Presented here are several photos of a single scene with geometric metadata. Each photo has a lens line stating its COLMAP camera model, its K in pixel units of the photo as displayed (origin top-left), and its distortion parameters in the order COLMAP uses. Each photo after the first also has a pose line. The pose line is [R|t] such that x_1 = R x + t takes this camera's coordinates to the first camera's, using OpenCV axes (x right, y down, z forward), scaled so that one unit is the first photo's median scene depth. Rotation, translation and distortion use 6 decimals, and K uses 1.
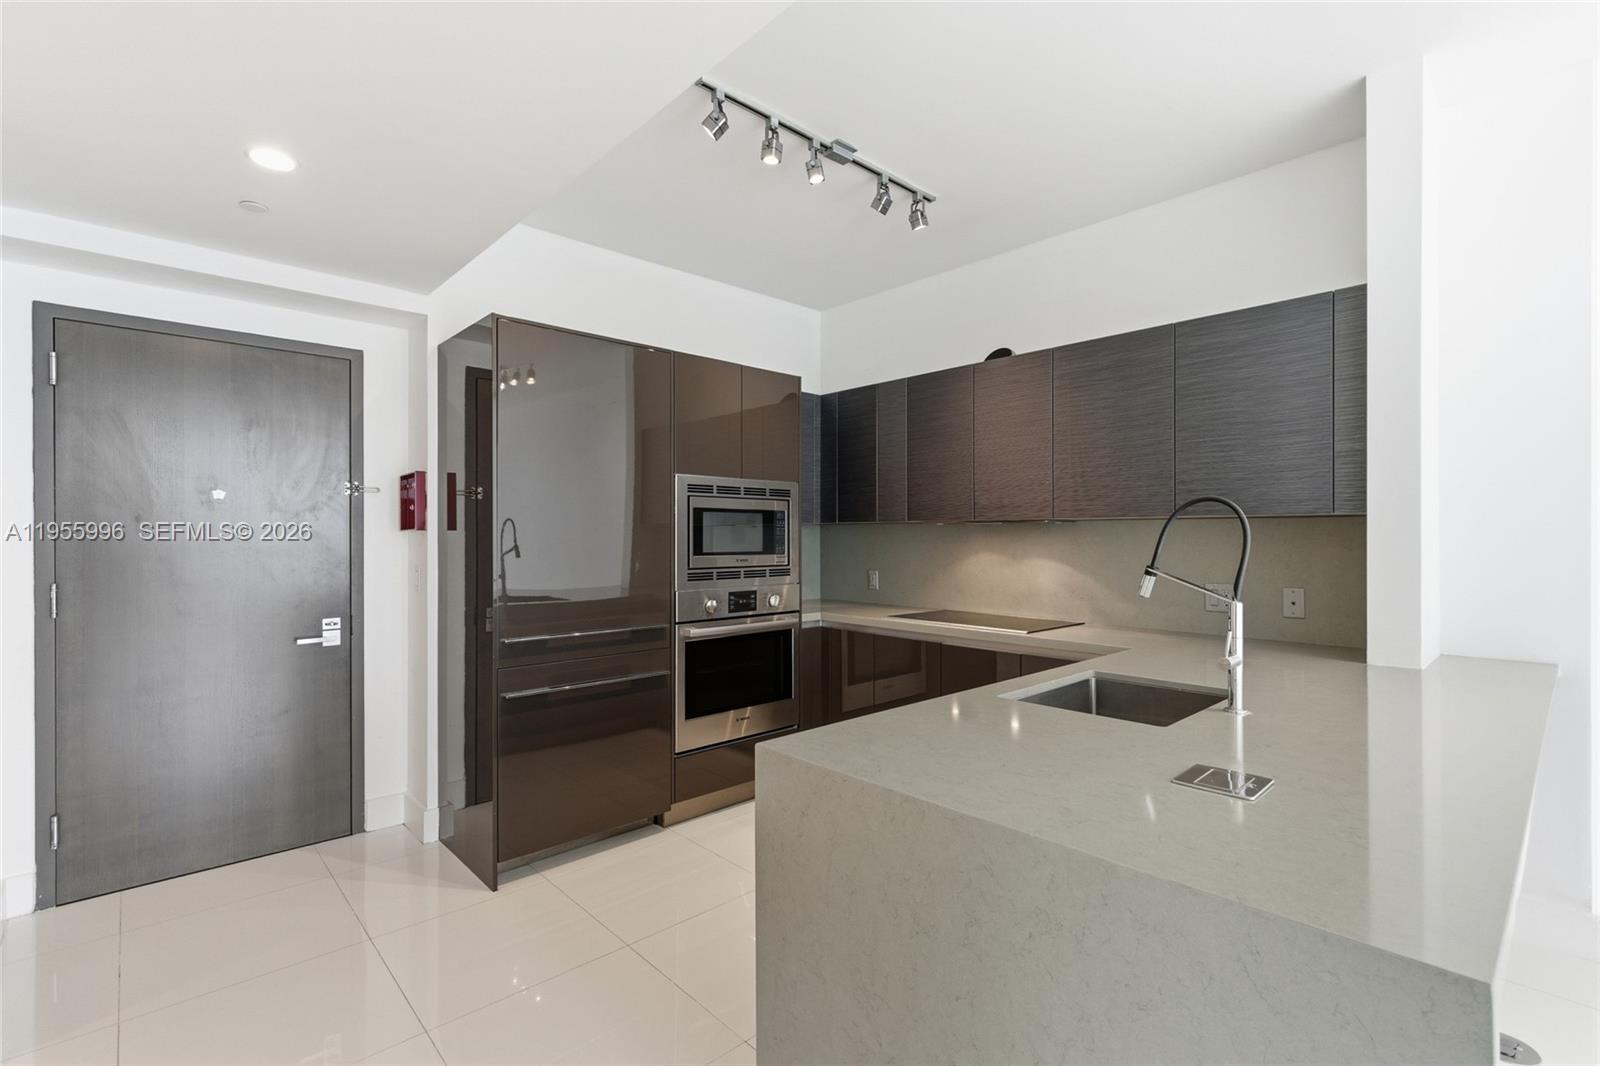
lens RADIAL K [[720.4, 0, 800.0], [0, 720.4, 533.0], [0, 0, 1]] dist [-0.000641, -0.001011]
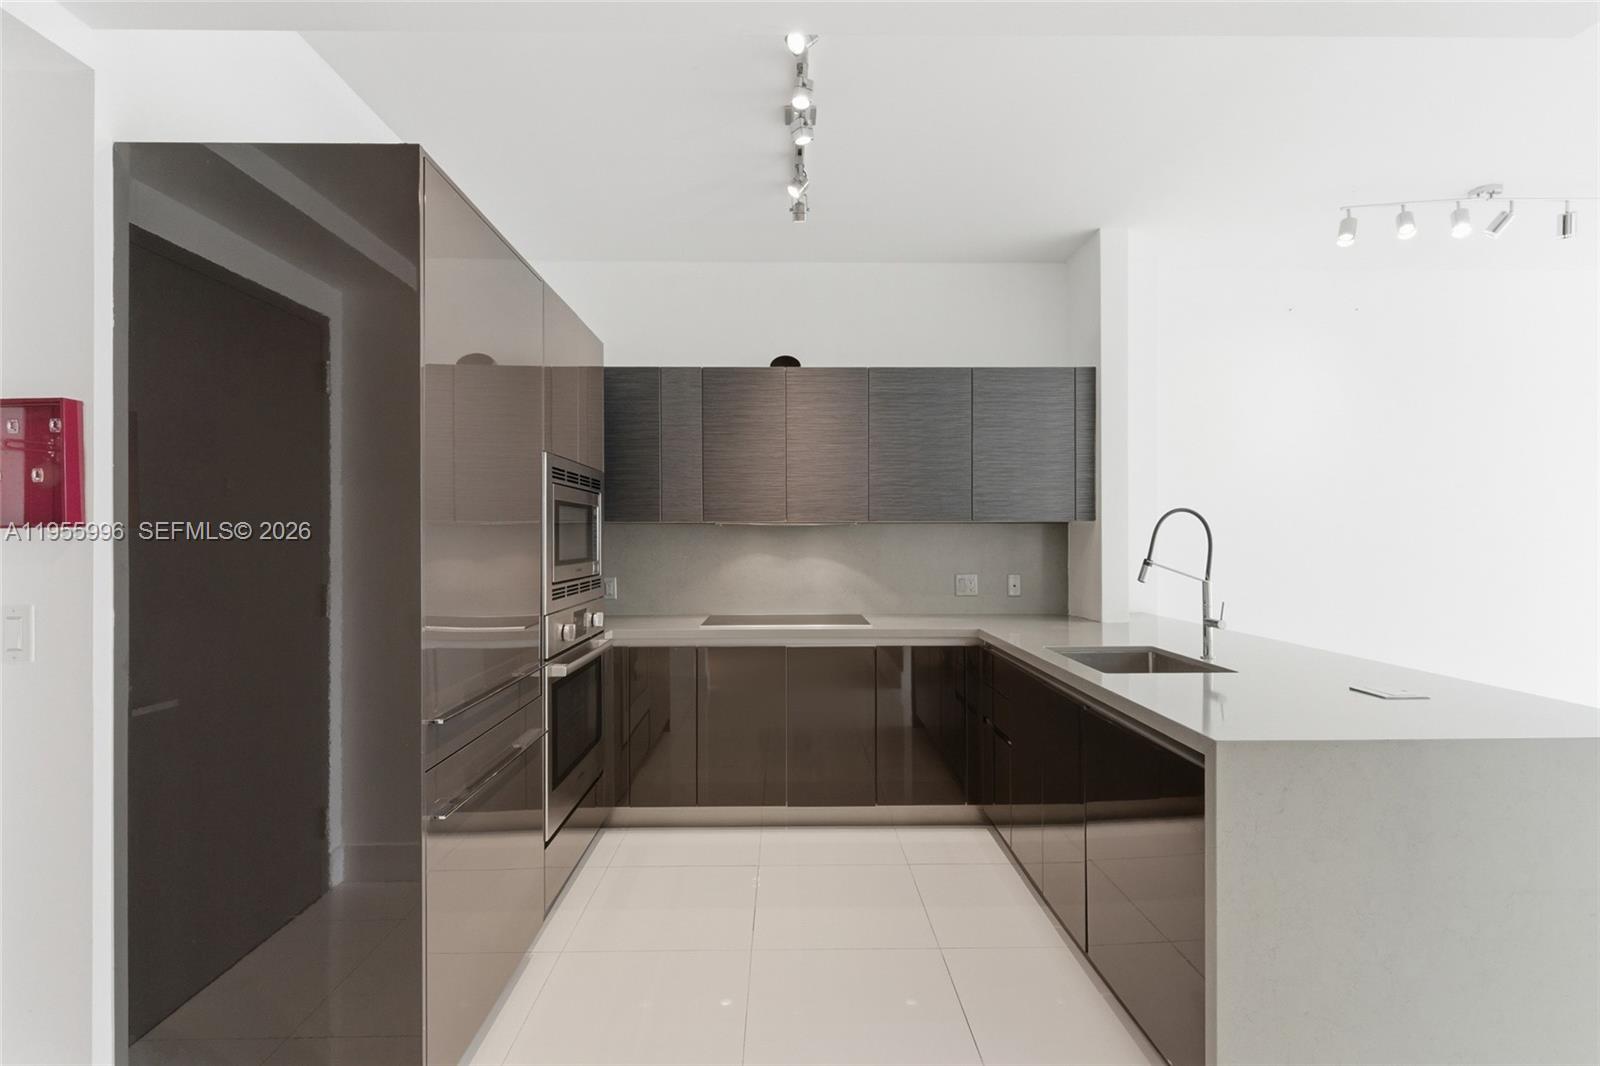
lens RADIAL K [[720.4, 0, 800.0], [0, 720.4, 533.0], [0, 0, 1]] dist [-0.000641, -0.001011]
pose [[0.671957, 0.002506, 0.740586, -0.544982], [0.000830, 0.999991, -0.004137, 0.001904], [-0.740590, 0.003395, 0.671949, 0.339067]]
